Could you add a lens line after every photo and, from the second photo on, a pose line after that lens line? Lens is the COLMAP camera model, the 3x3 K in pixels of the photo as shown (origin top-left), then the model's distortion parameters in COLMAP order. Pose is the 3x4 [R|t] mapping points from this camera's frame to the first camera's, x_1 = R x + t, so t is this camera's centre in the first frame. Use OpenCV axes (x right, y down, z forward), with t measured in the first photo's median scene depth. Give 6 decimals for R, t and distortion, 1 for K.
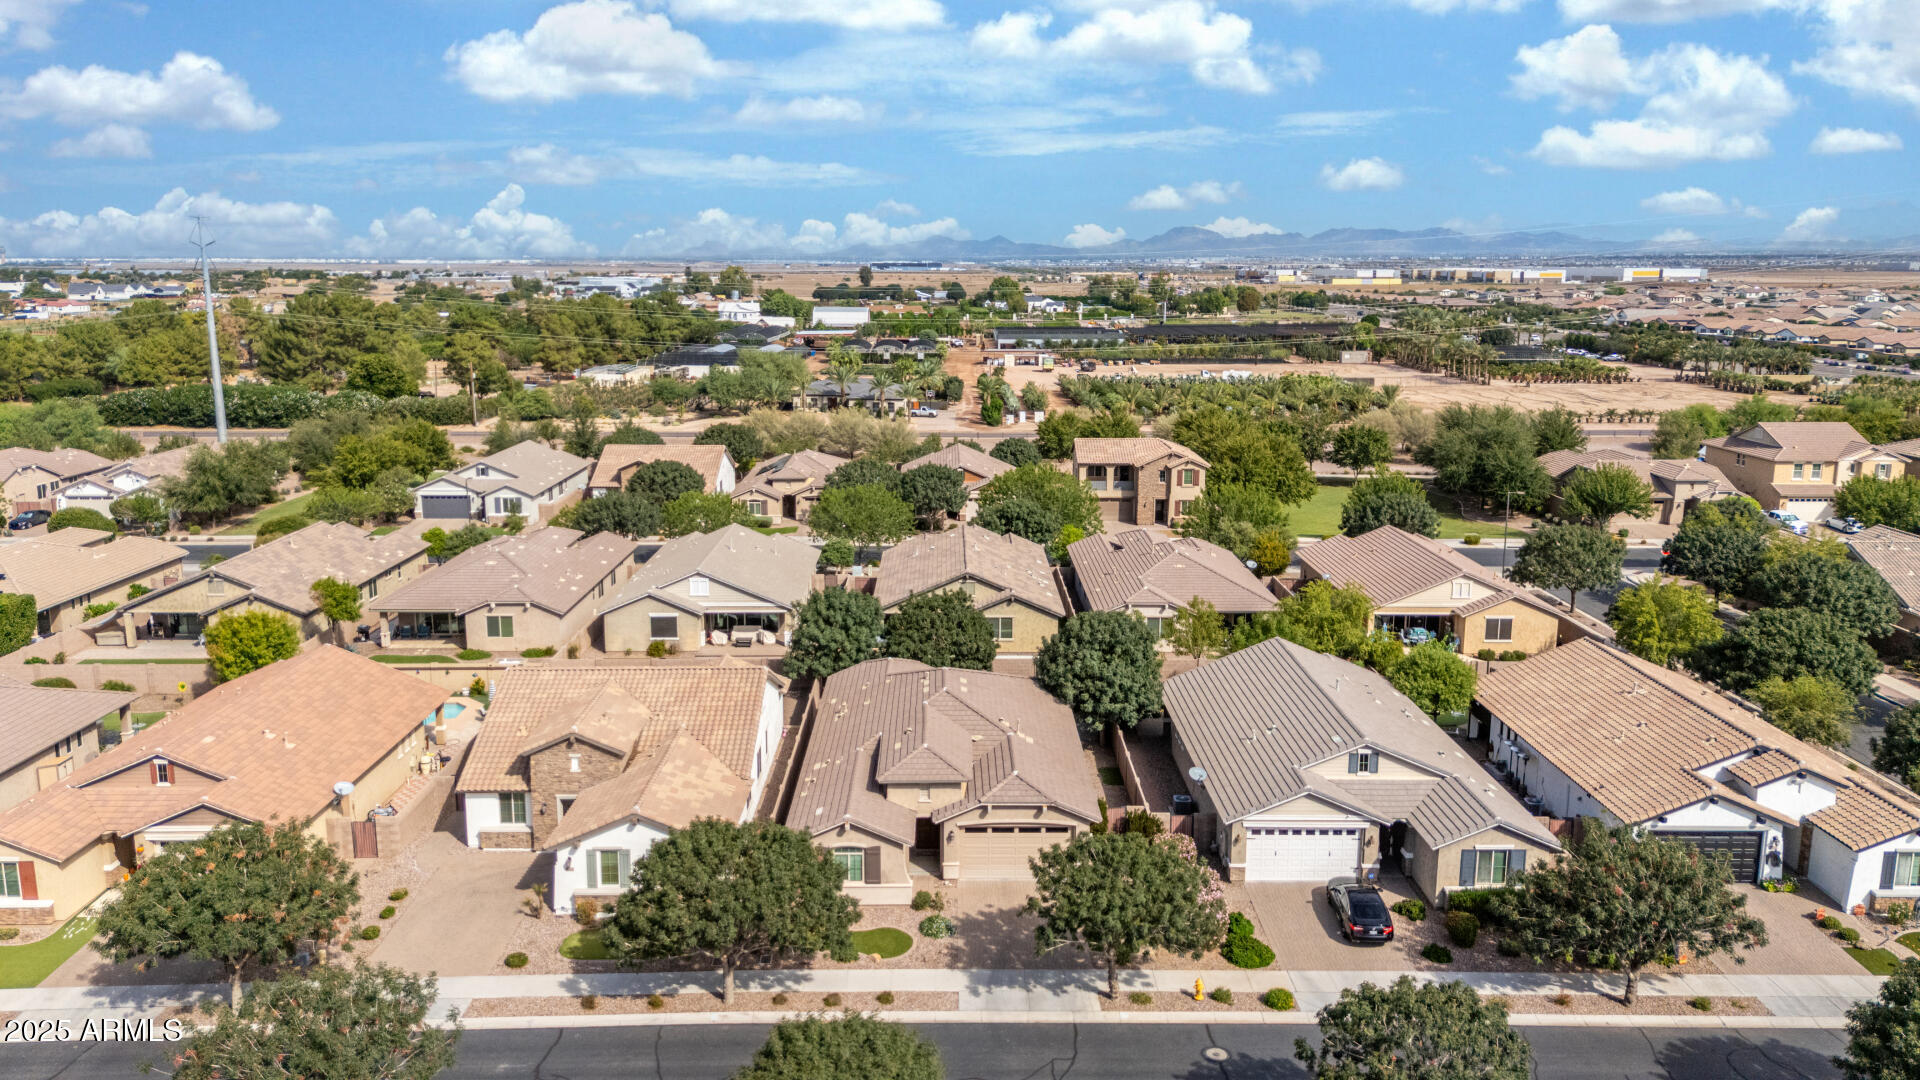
lens RADIAL K [[1397.1, 0, 956.5], [0, 1397.1, 536.8], [0, 0, 1]] dist [0.104322, -0.127258]
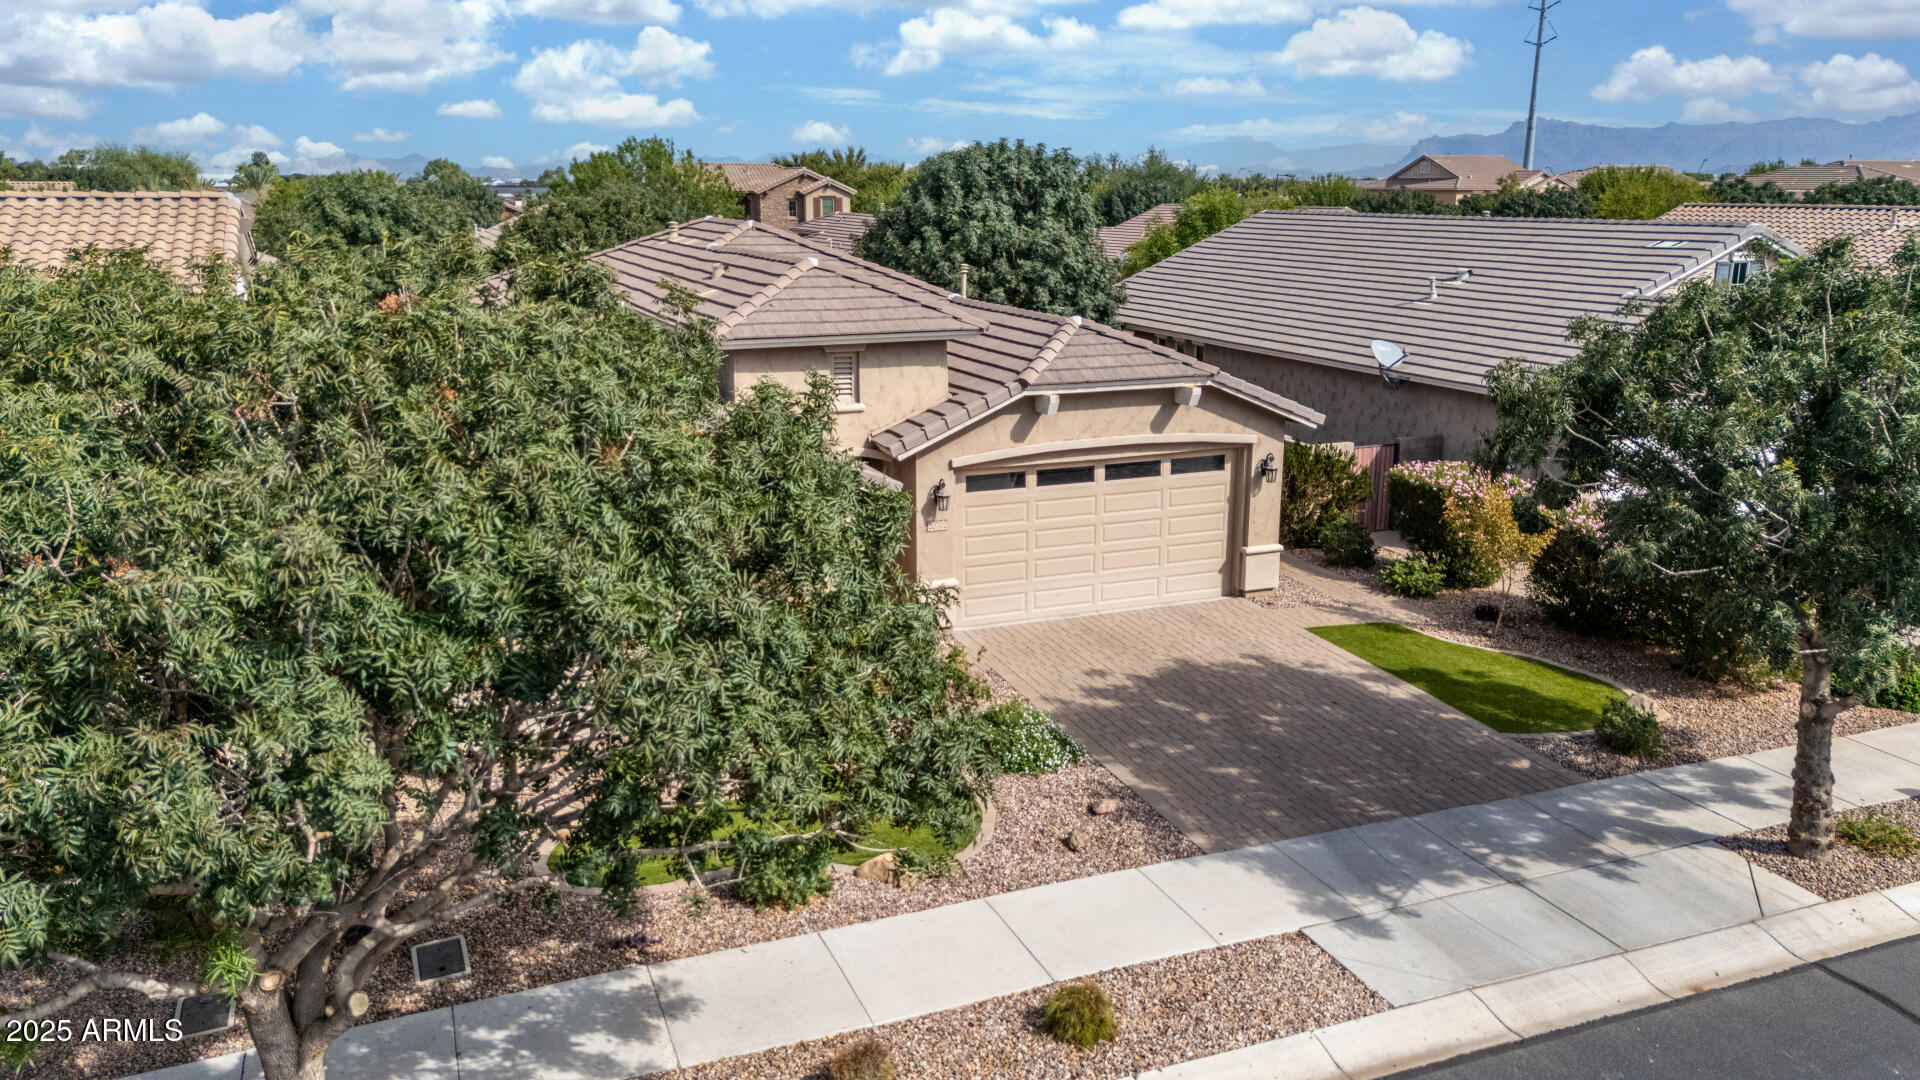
lens RADIAL K [[1410.0, 0, 960.0], [0, 1410.0, 540.0], [0, 0, 1]] dist [0.080071, -0.072020]
pose [[0.927776, -0.088920, 0.362387, -0.076182], [0.070127, 0.995437, 0.064716, 0.125907], [-0.366488, -0.034629, 0.929778, 0.427385]]
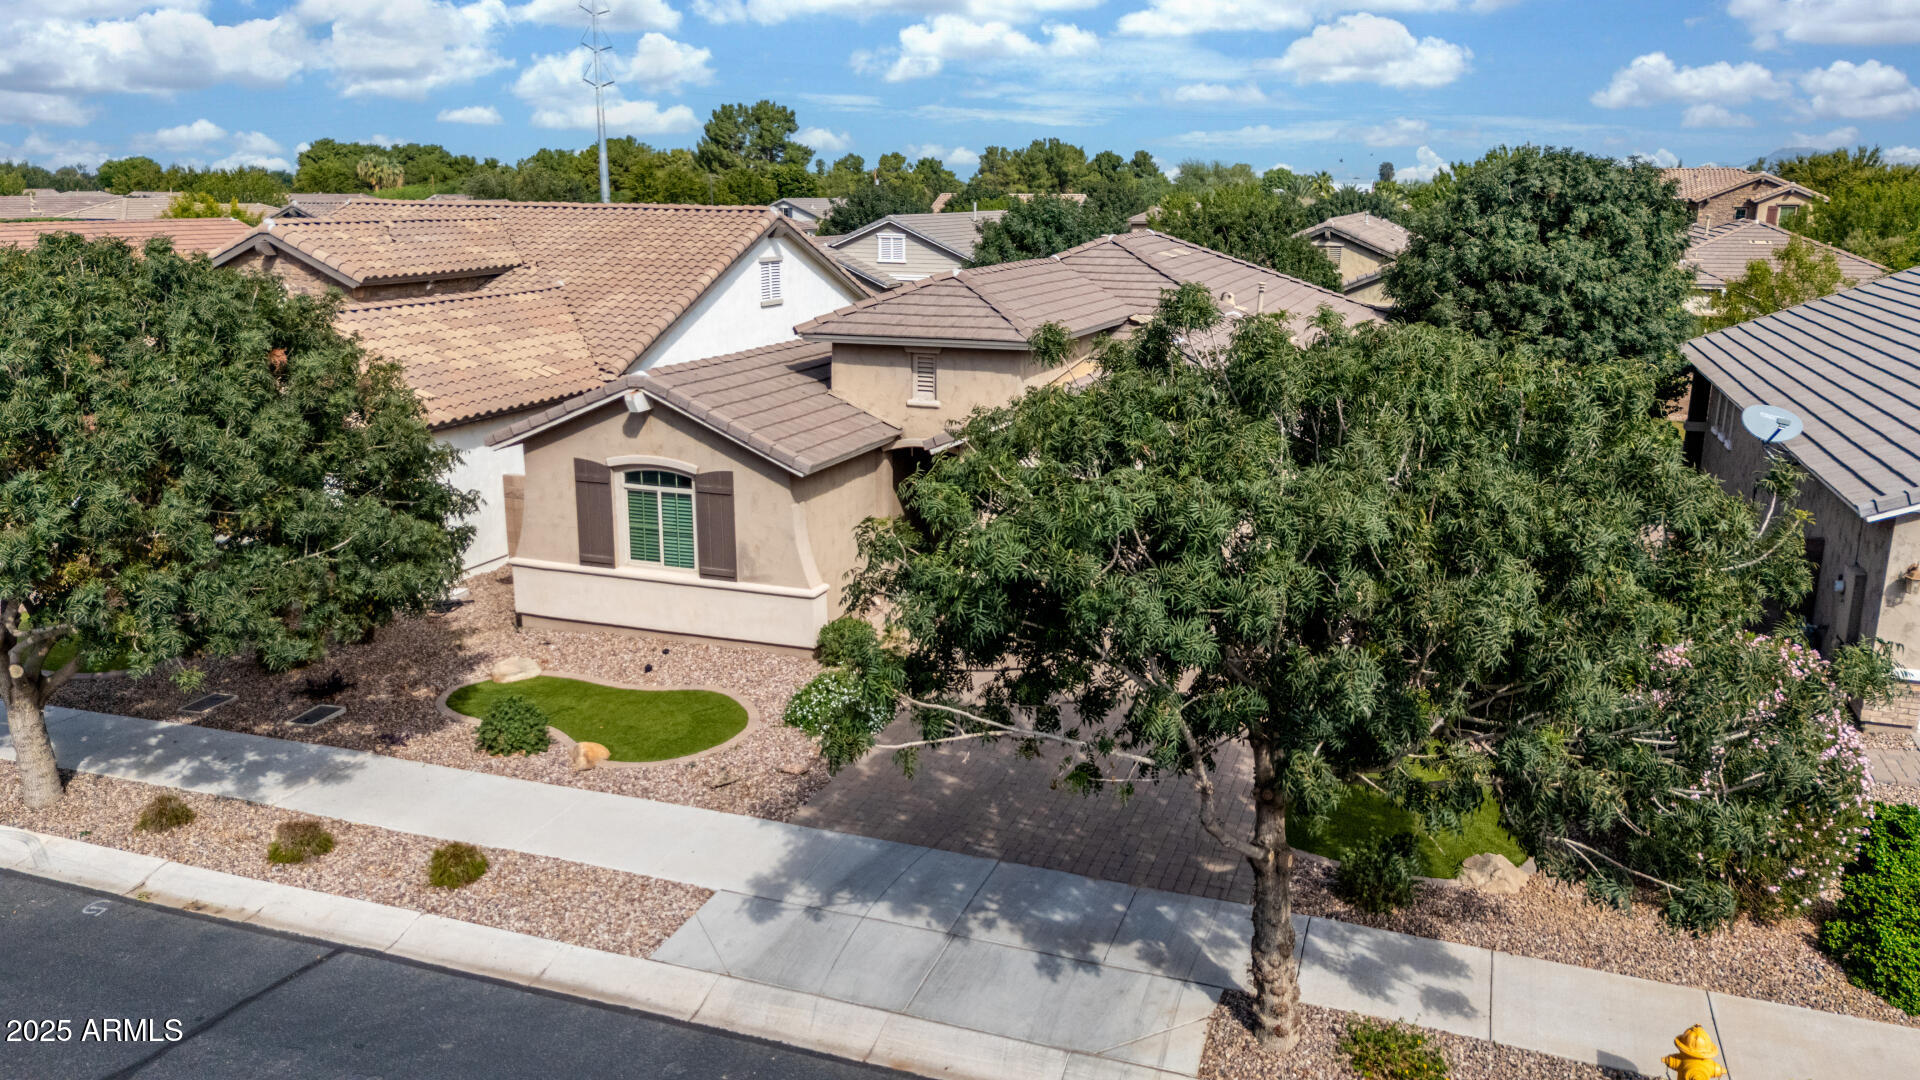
lens RADIAL K [[1404.5, 0, 962.7], [0, 1404.5, 543.7], [0, 0, 1]] dist [0.081003, -0.082307]
pose [[0.937920, 0.089972, -0.334978, 0.072189], [-0.072389, 0.995280, 0.064637, 0.126430], [0.339213, -0.036376, 0.940006, 0.411038]]
